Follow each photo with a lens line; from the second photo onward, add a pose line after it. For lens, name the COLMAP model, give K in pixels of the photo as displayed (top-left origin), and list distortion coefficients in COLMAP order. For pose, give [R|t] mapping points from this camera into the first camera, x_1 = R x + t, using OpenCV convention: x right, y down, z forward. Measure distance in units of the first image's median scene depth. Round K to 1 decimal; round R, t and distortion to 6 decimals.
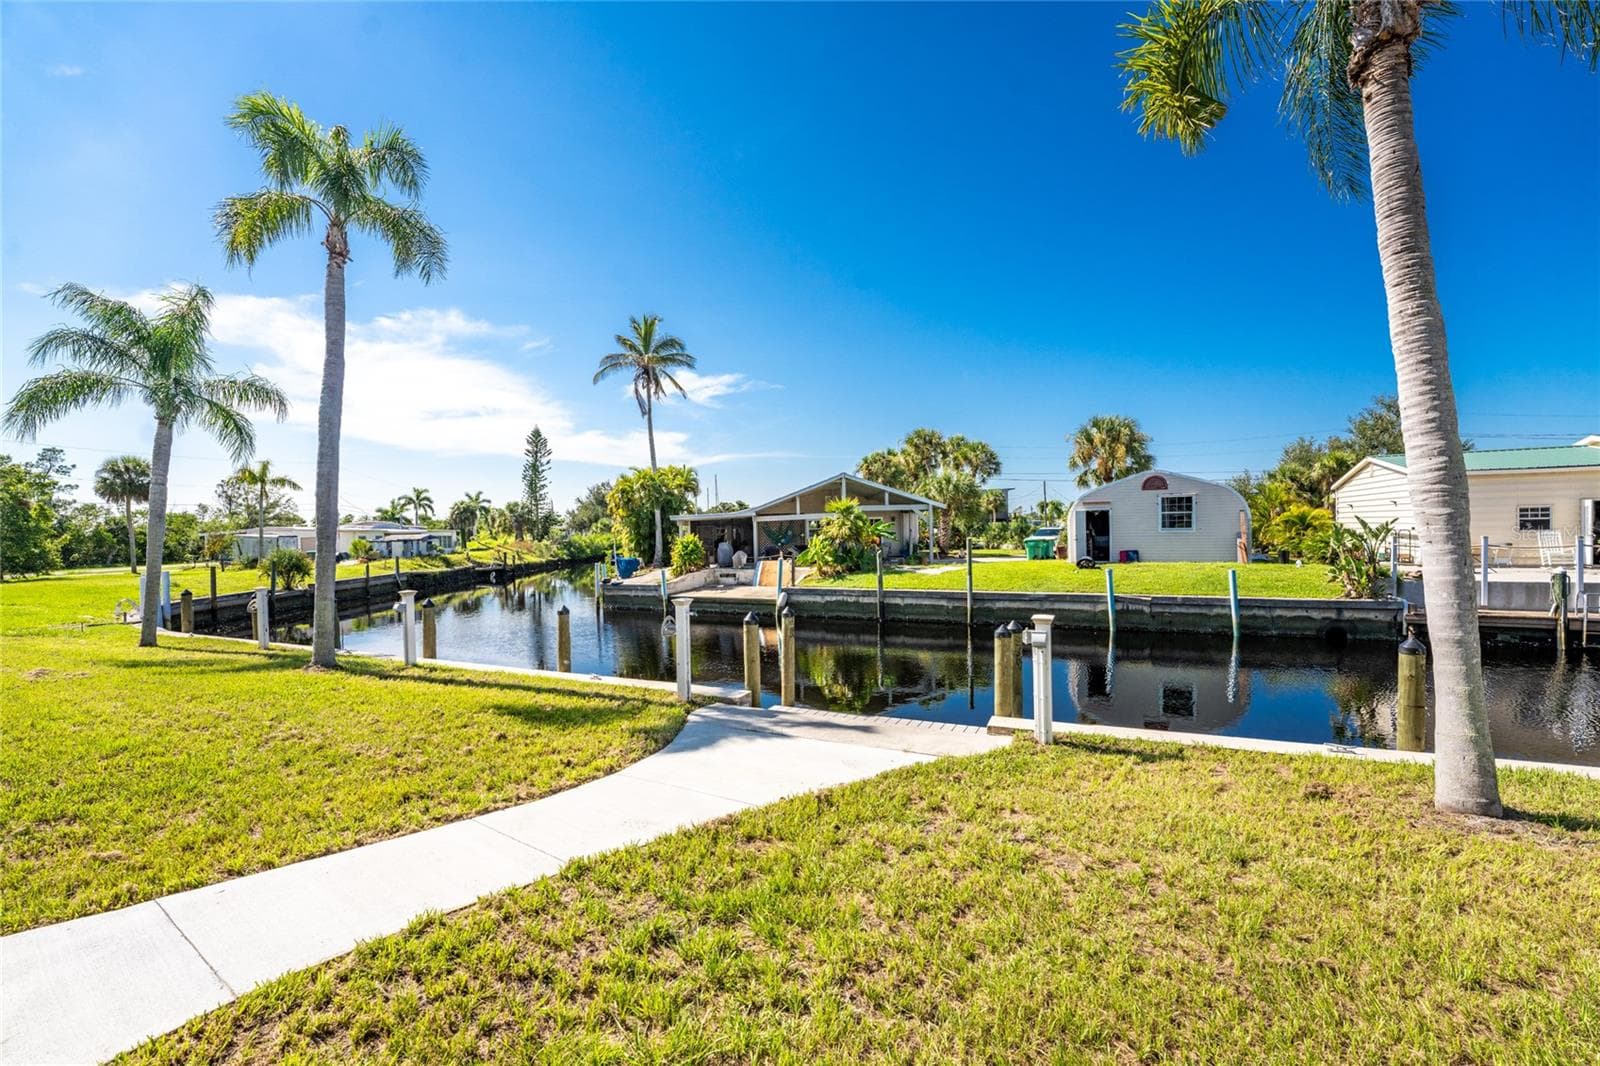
lens RADIAL K [[661.9, 0, 796.5], [0, 661.9, 538.4], [0, 0, 1]] dist [-0.020264, 0.001364]
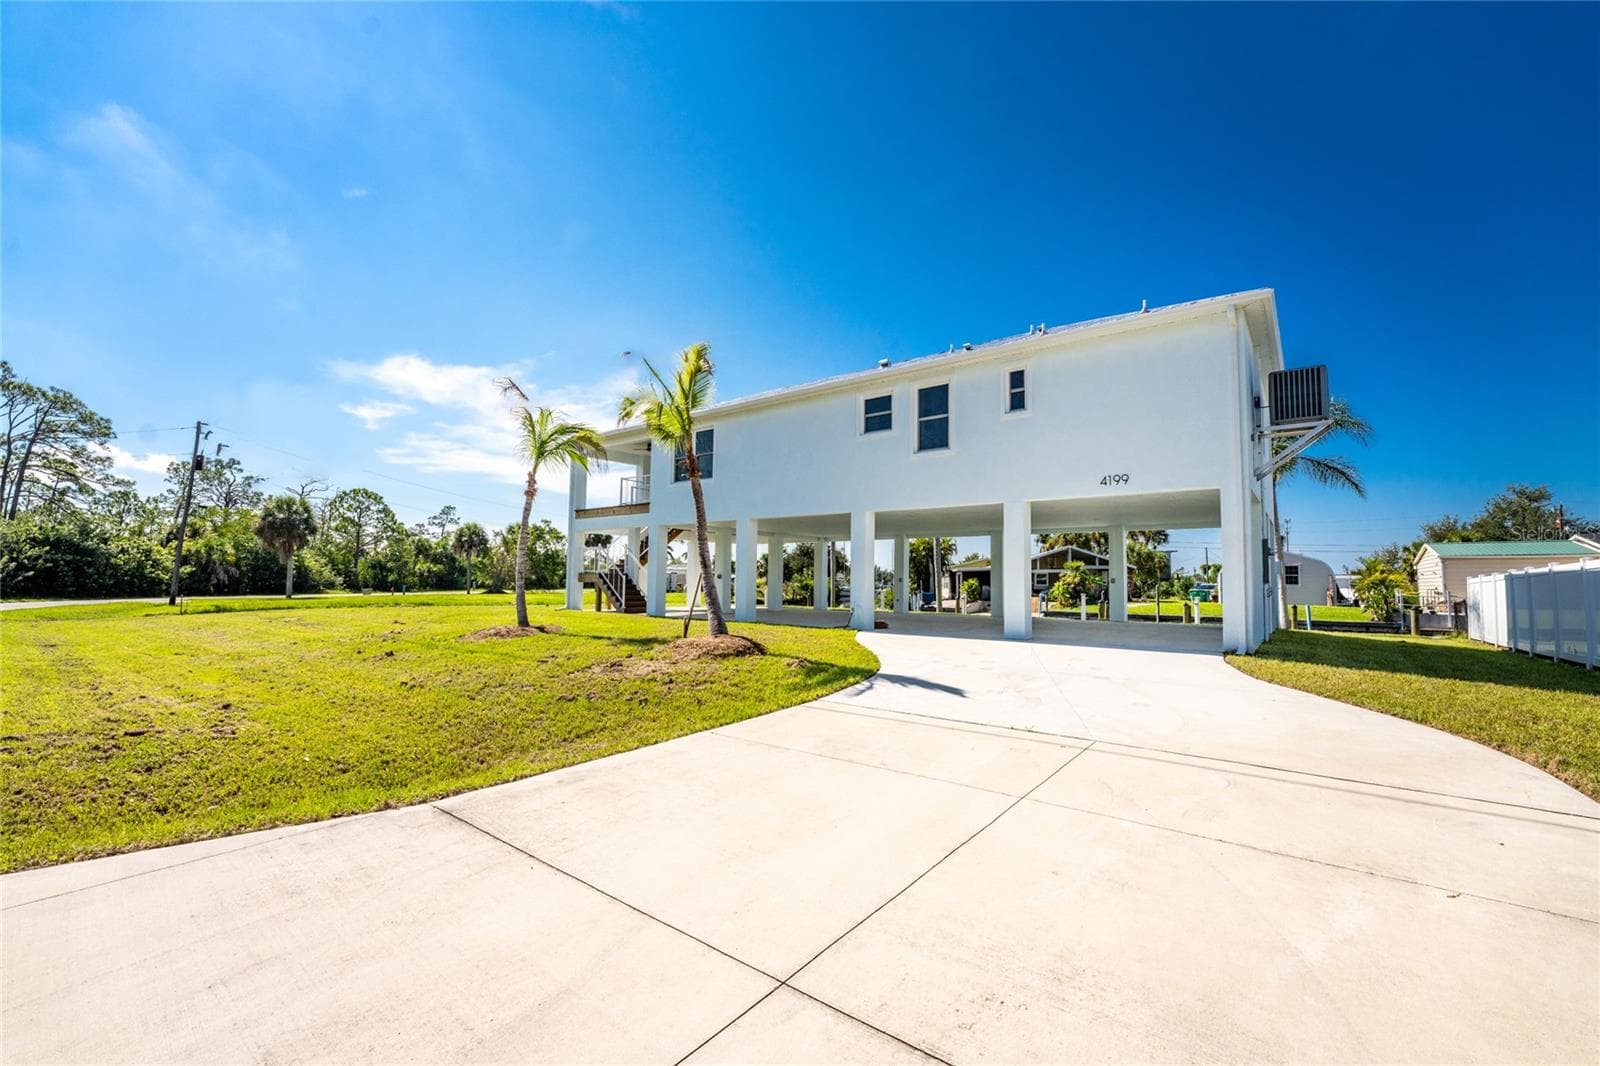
lens RADIAL K [[662.6, 0, 806.6], [0, 662.6, 536.1], [0, 0, 1]] dist [-0.018945, -0.000099]
pose [[0.981358, 0.022432, -0.190876, -0.210700], [-0.037978, 0.996215, -0.078183, 0.025786], [0.188400, 0.083974, 0.978496, -0.597584]]
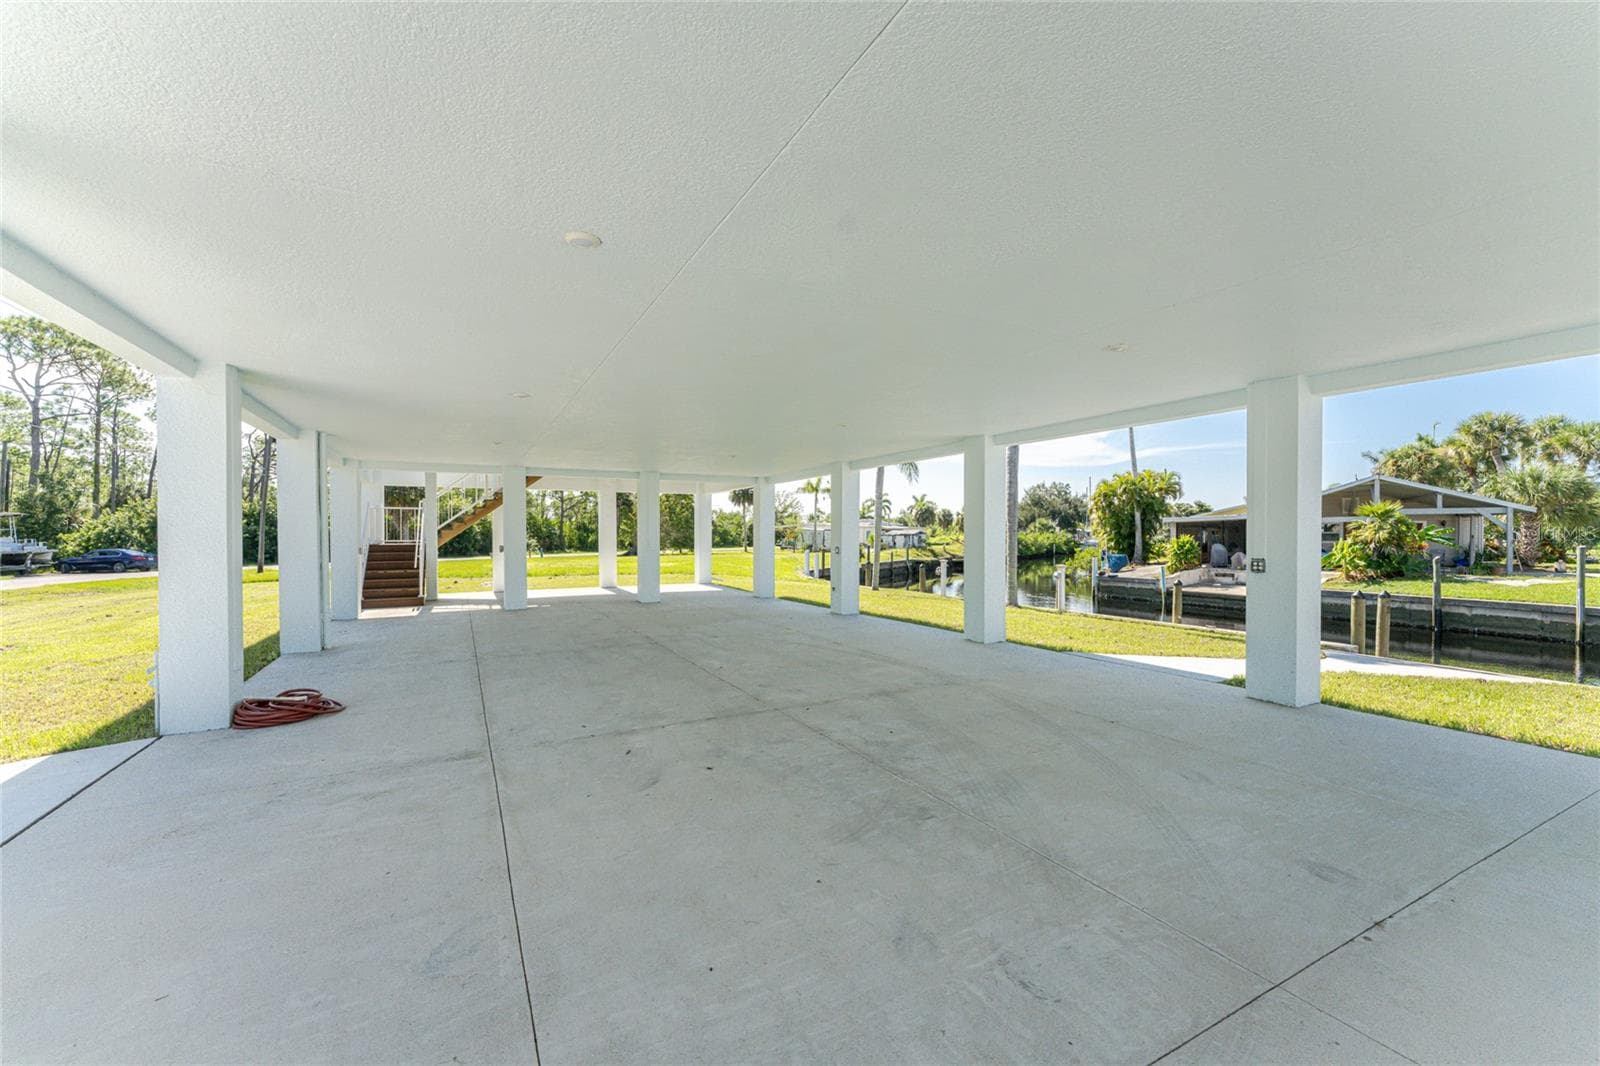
lens RADIAL K [[646.1, 0, 797.4], [0, 646.1, 539.6], [0, 0, 1]] dist [0.005802, 0.000657]
pose [[0.820983, 0.027883, -0.570271, -0.063898], [-0.026121, 0.999595, 0.011271, 0.004918], [0.570354, 0.005643, 0.821380, -0.196671]]
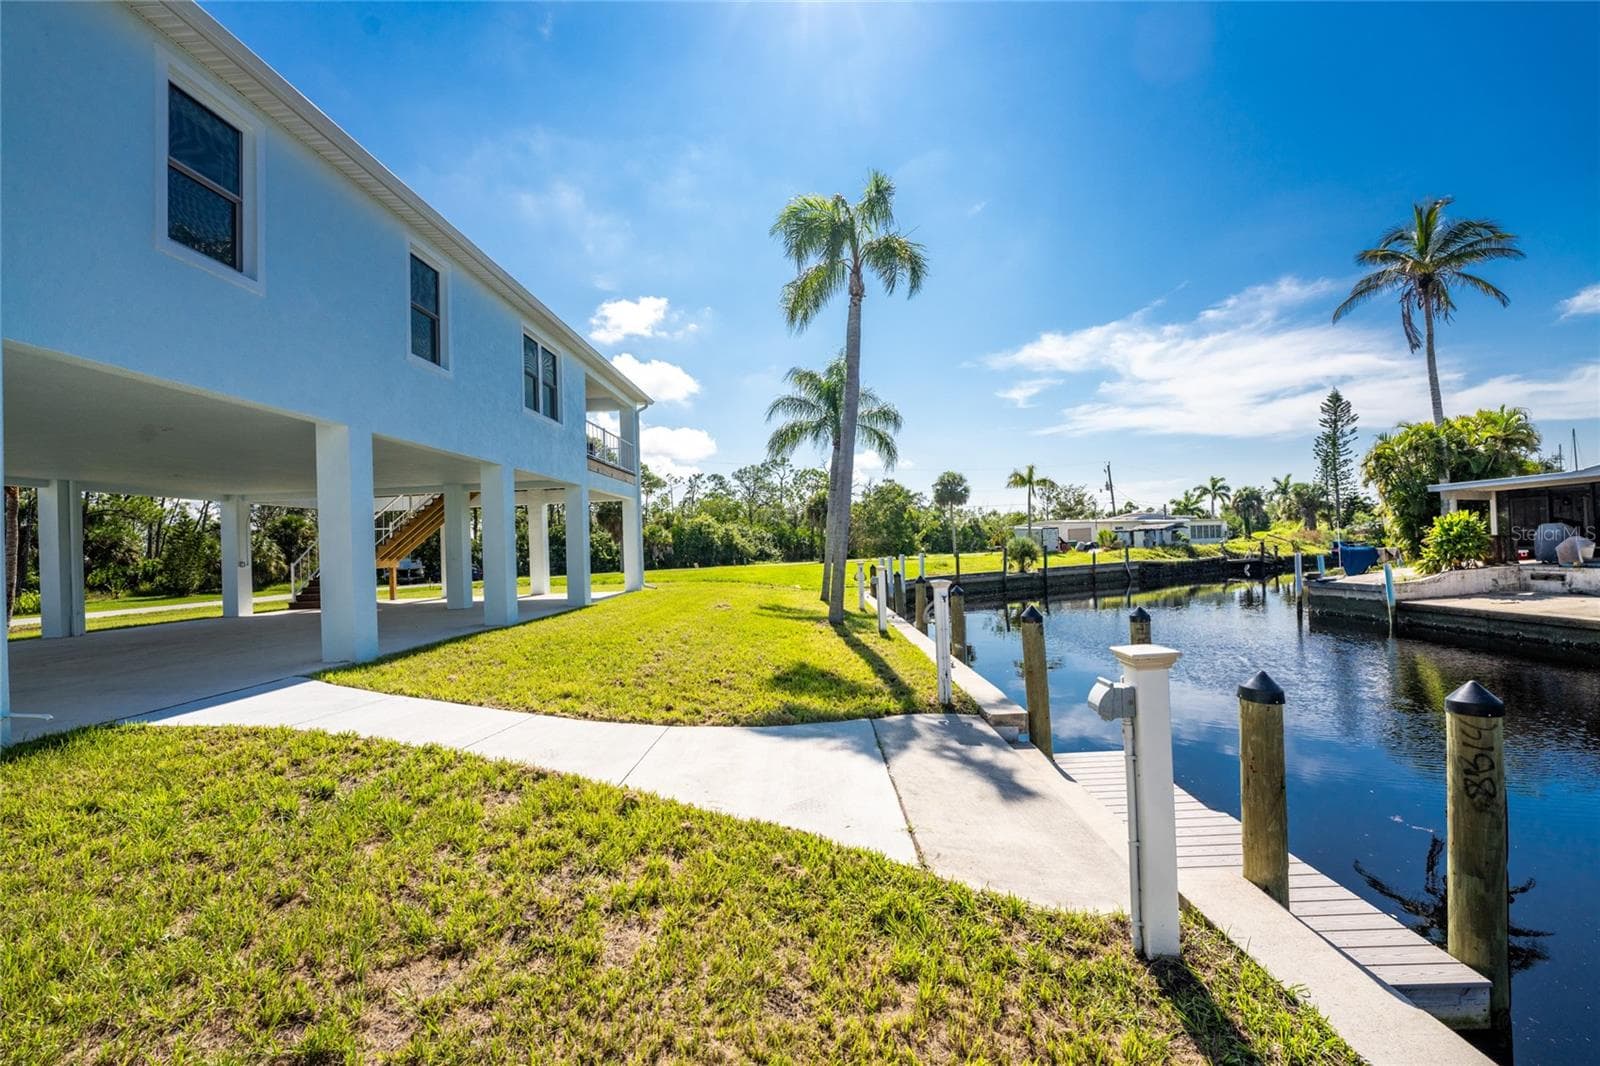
lens RADIAL K [[661.9, 0, 799.2], [0, 661.9, 532.1], [0, 0, 1]] dist [-0.020264, 0.001364]
pose [[0.427184, -0.013386, -0.904066, 0.116694], [0.015130, 0.999856, -0.007655, 0.007619], [0.904038, -0.010409, 0.427325, 0.108734]]
